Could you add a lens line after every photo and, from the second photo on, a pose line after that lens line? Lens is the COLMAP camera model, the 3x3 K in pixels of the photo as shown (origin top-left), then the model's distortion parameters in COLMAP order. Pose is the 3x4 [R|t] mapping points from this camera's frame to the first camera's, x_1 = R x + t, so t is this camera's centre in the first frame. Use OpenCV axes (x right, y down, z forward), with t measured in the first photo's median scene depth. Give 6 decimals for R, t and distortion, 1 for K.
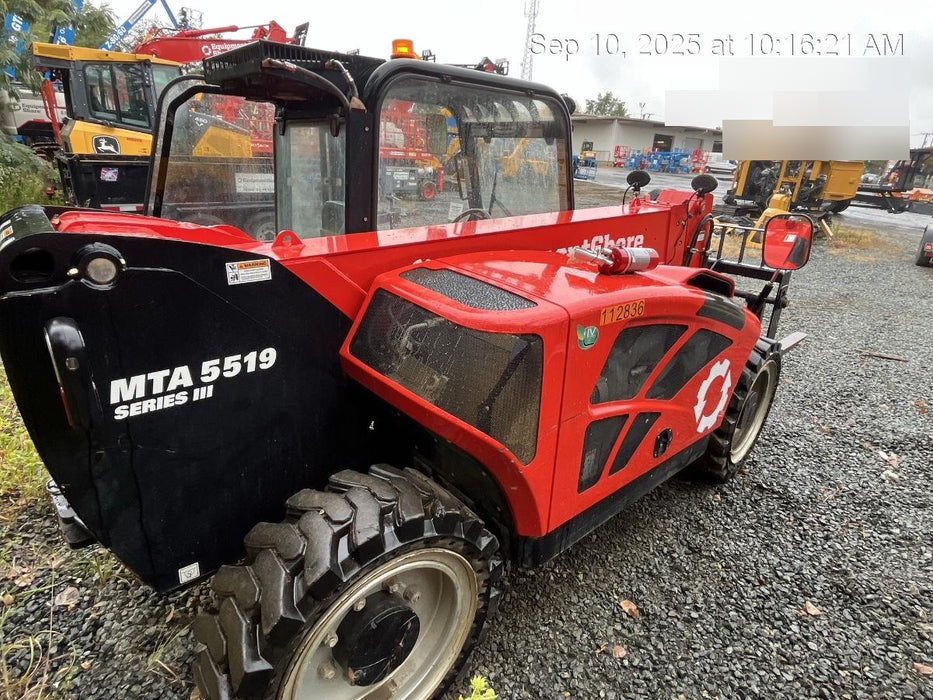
lens RADIAL K [[505.0, 0, 466.1], [0, 505.0, 351.0], [0, 0, 1]] dist [-0.003606, 0.000537]
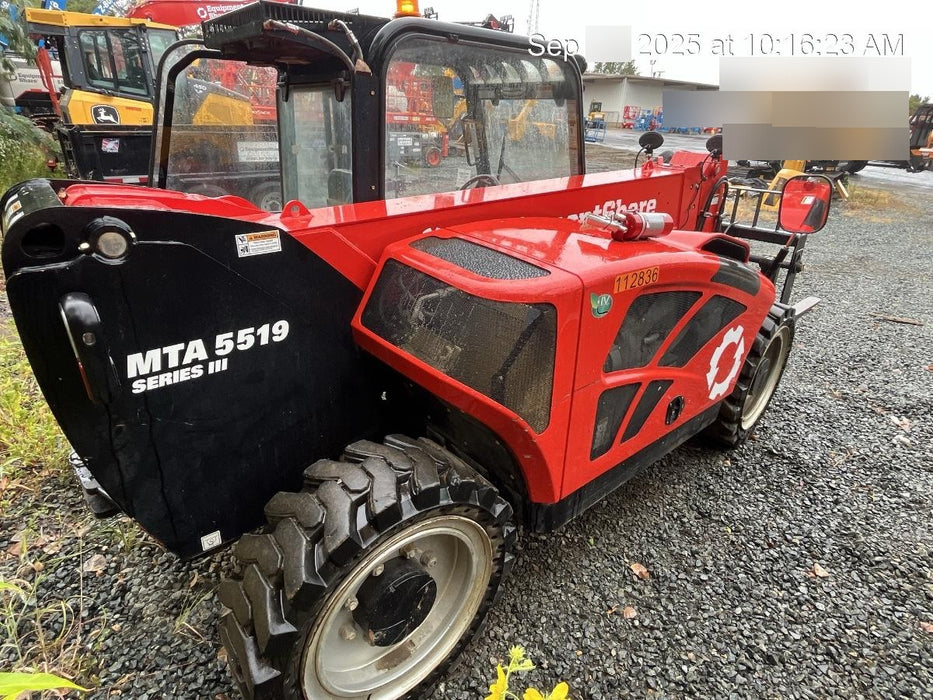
lens RADIAL K [[505.0, 0, 466.0], [0, 505.0, 350.3], [0, 0, 1]] dist [-0.003606, 0.000537]
pose [[0.999830, -0.011540, -0.014378, -0.009243], [0.012381, 0.998133, 0.059809, -0.001728], [0.013661, -0.059977, 0.998106, 0.003657]]
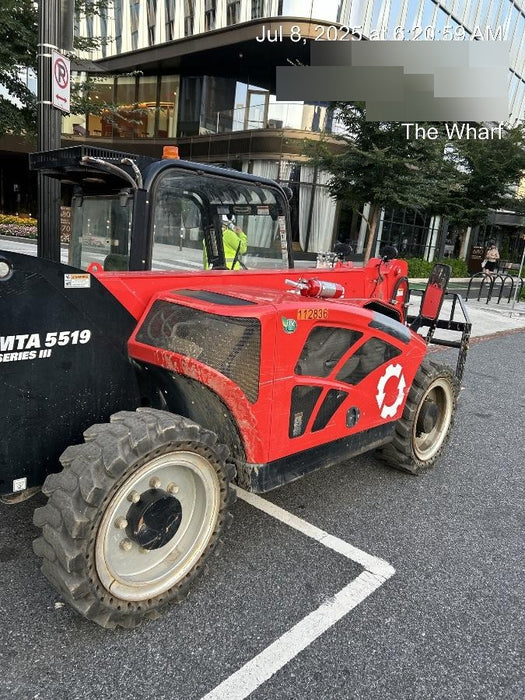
lens RADIAL K [[513.9, 0, 260.5], [0, 513.9, 345.0], [0, 0, 1]] dist [0.022837, -0.007637]
pose [[0.995604, 0.003388, 0.093597, -0.003424], [0.012644, 0.985334, -0.170170, 0.257145], [-0.092800, 0.170605, 0.980960, -0.487309]]
